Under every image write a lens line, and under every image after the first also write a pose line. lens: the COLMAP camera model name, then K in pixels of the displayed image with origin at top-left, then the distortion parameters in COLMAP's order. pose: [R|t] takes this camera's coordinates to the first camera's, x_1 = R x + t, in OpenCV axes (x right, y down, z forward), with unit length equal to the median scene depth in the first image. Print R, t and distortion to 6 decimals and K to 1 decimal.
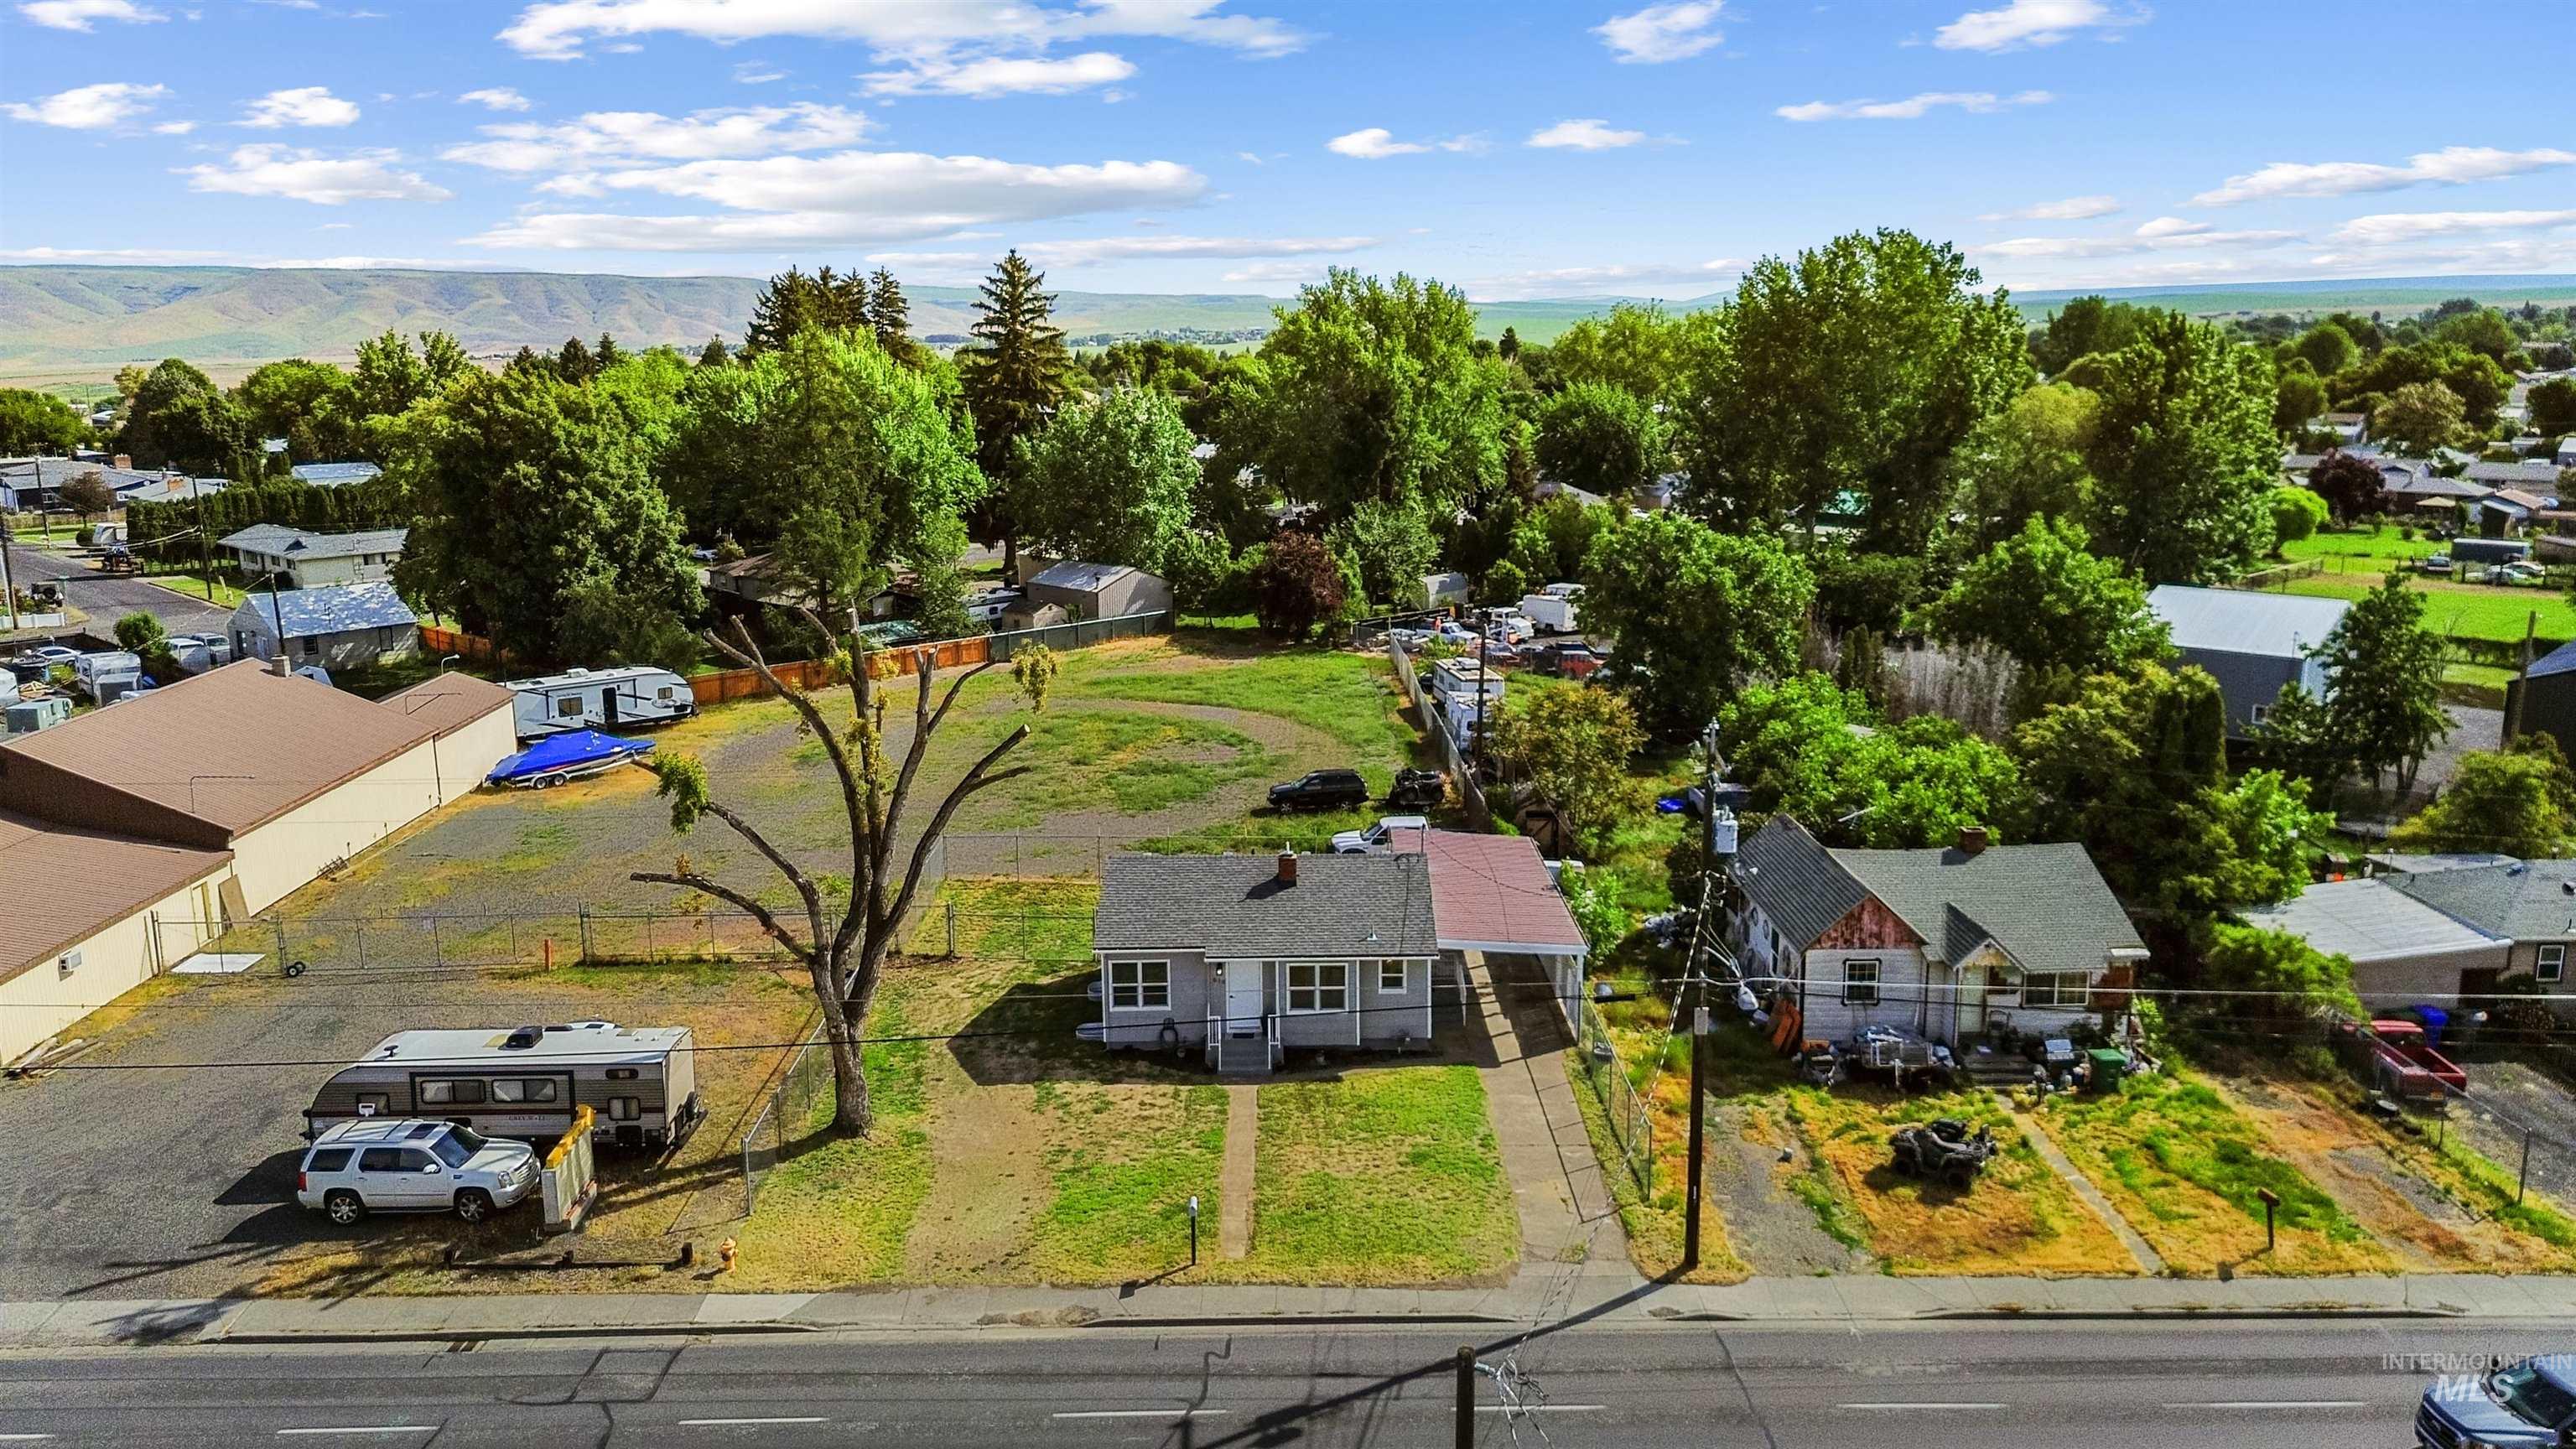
lens RADIAL K [[1772.2, 0, 1274.0], [0, 1772.2, 715.7], [0, 0, 1]] dist [0.062875, -0.059259]
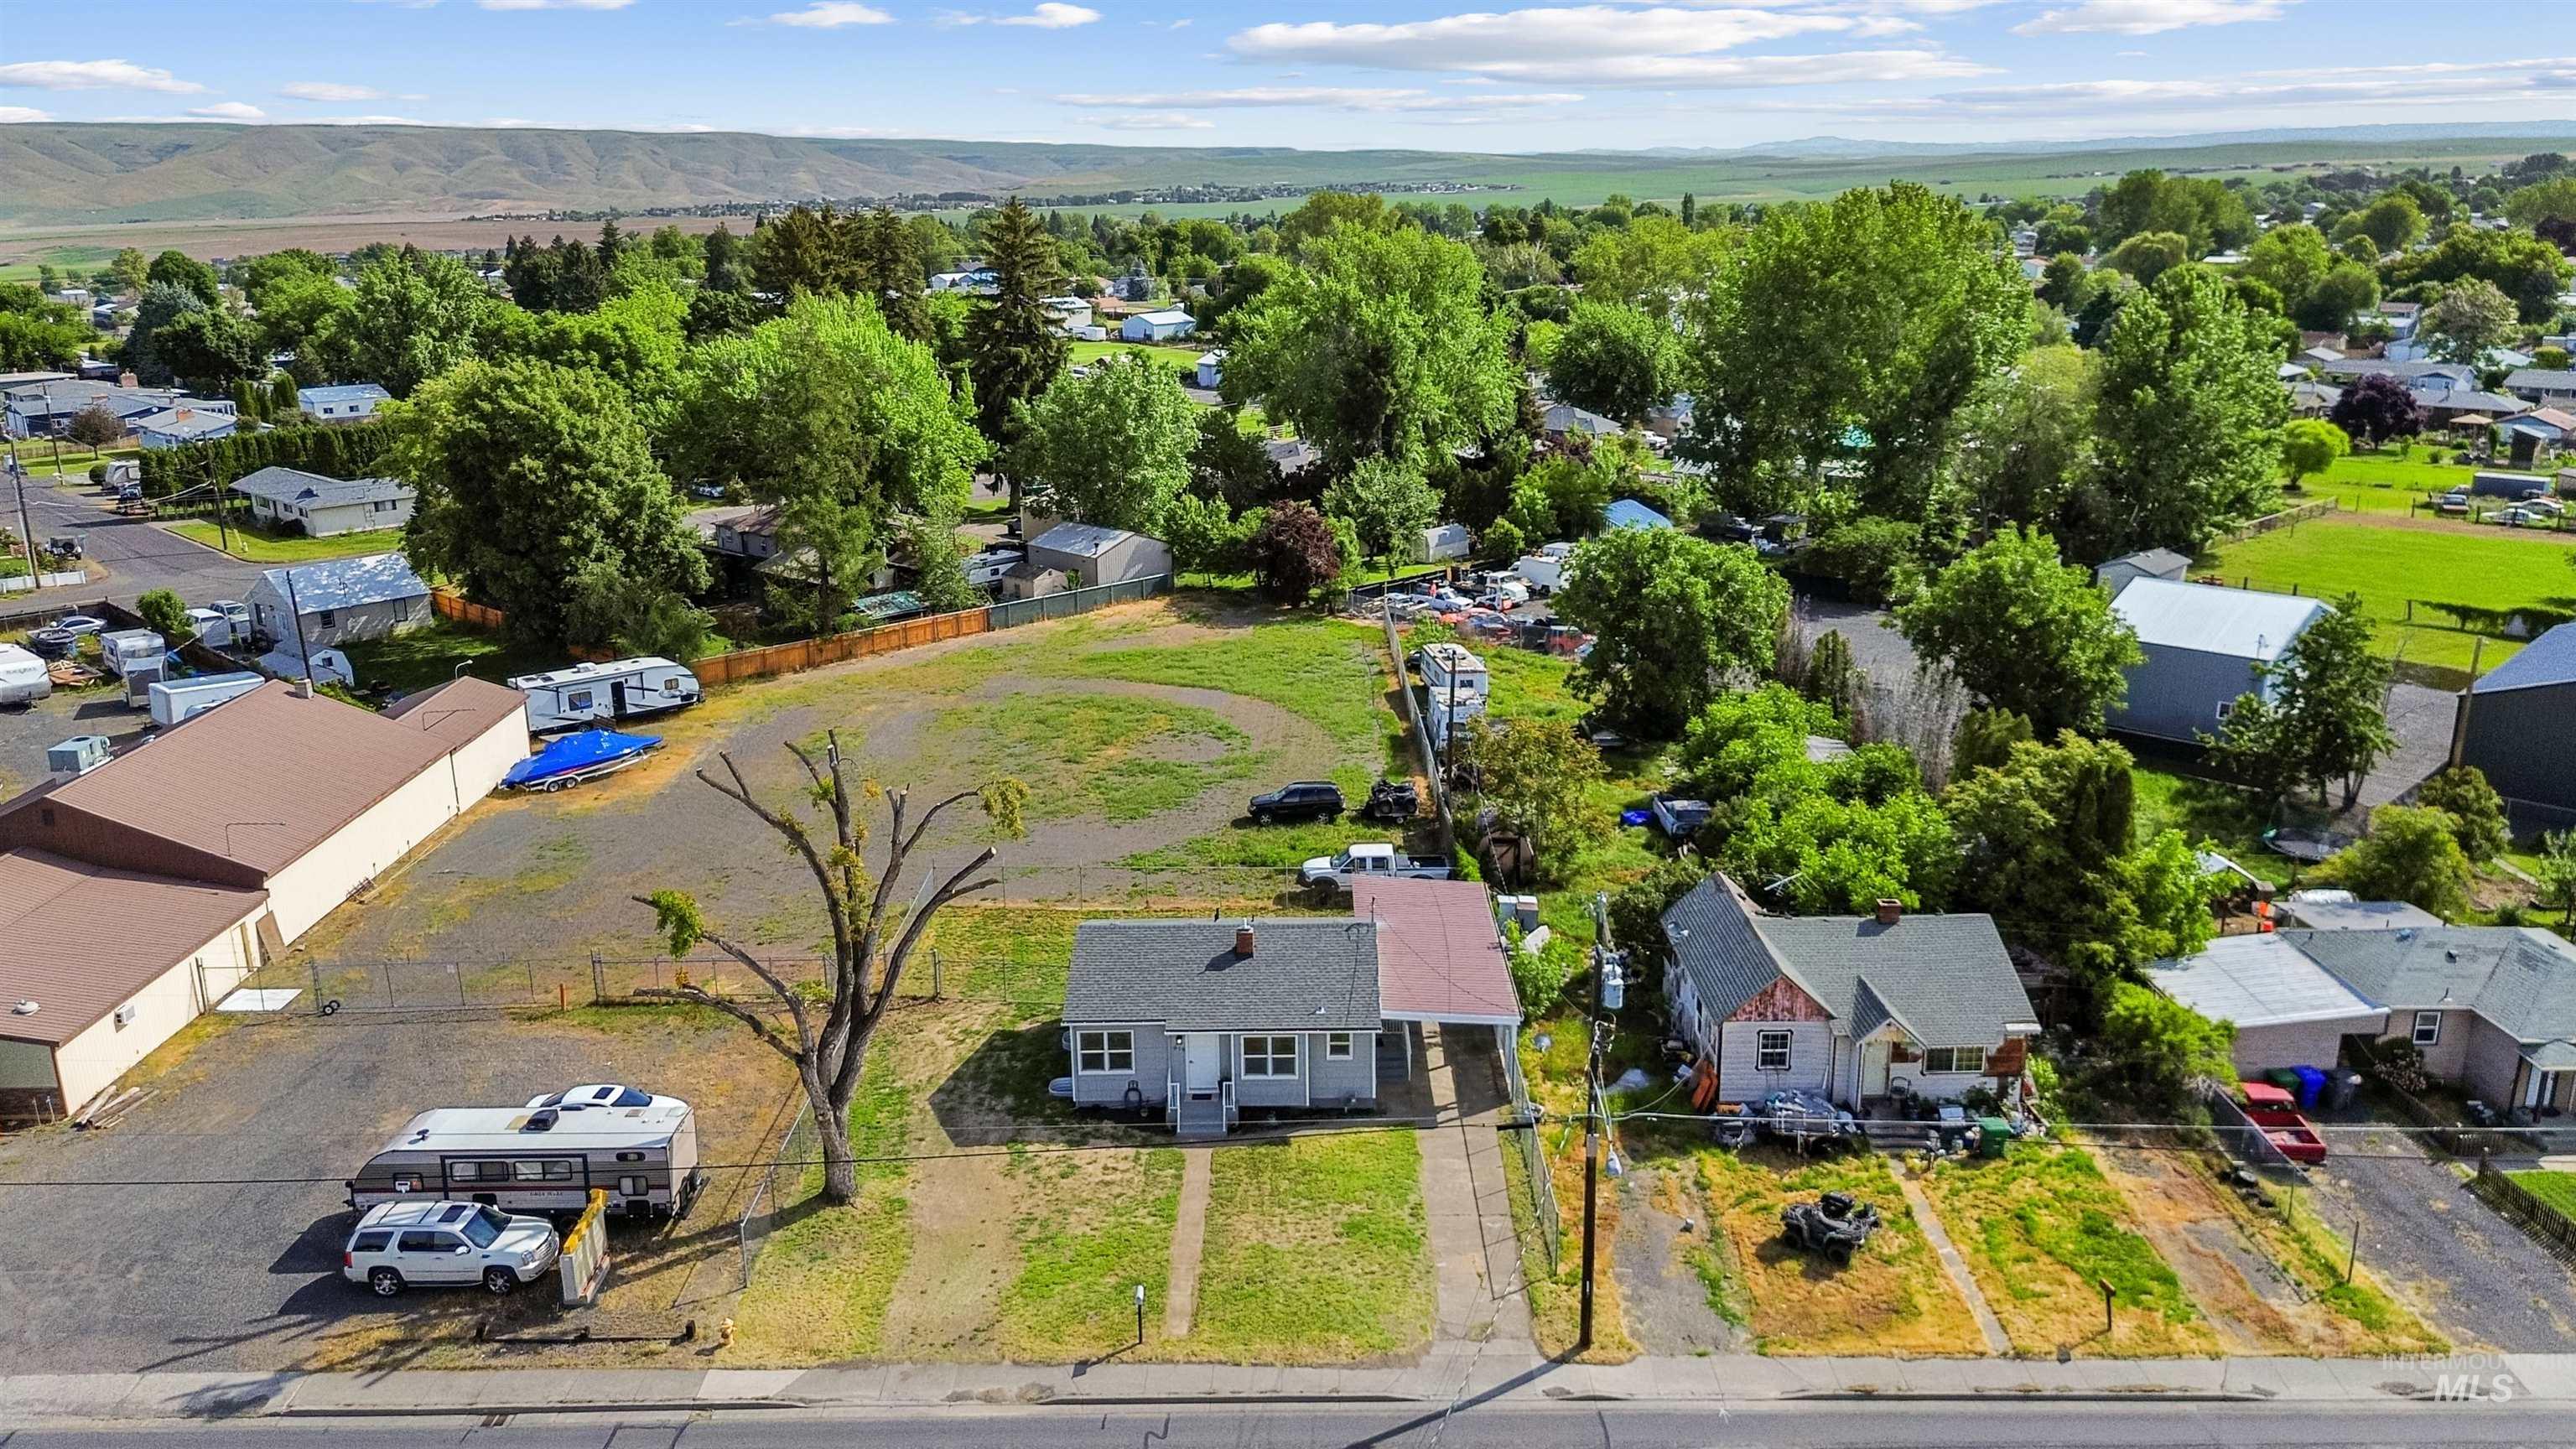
lens RADIAL K [[1813.2, 0, 1288.0], [0, 1813.2, 724.5], [0, 0, 1]] dist [0.059551, -0.053608]
pose [[0.999924, 0.008958, -0.008466, 0.037931], [-0.008192, 0.996213, 0.086554, -0.126936], [0.009209, -0.086478, 0.996211, -0.077997]]
